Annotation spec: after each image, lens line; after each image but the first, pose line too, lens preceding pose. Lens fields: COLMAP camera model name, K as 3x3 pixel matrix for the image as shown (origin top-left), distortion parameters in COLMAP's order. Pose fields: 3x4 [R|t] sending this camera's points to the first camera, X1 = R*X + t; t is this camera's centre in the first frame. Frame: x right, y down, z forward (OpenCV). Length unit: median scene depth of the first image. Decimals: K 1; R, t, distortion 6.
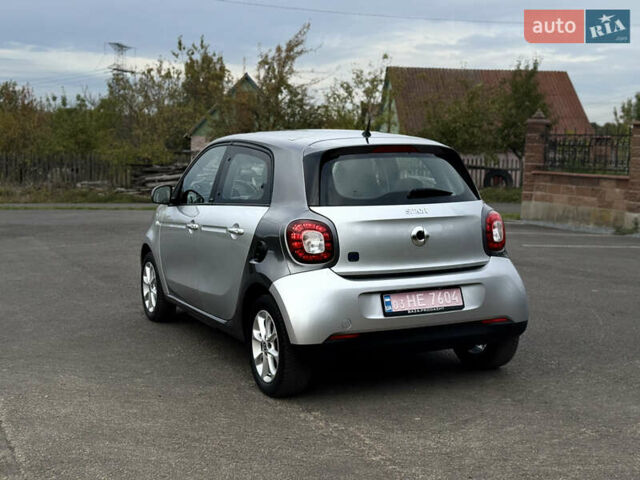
lens RADIAL K [[881.6, 0, 320.0], [0, 881.6, 240.0], [0, 0, 1]] dist [0.154926, -0.109055]
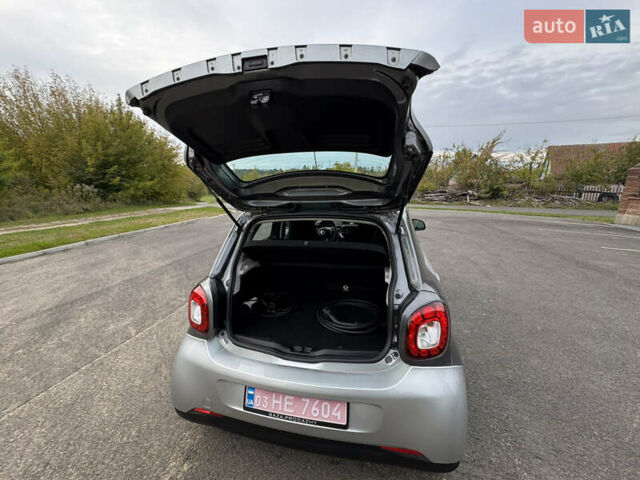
lens RADIAL K [[258.4, 0, 320.0], [0, 258.4, 240.0], [0, 0, 1]] dist [-0.000477, -0.000333]
pose [[0.793799, 0.116484, -0.596922, 0.042158], [-0.047589, 0.990374, 0.129977, -0.019042], [0.606316, -0.074768, 0.791701, 0.132495]]
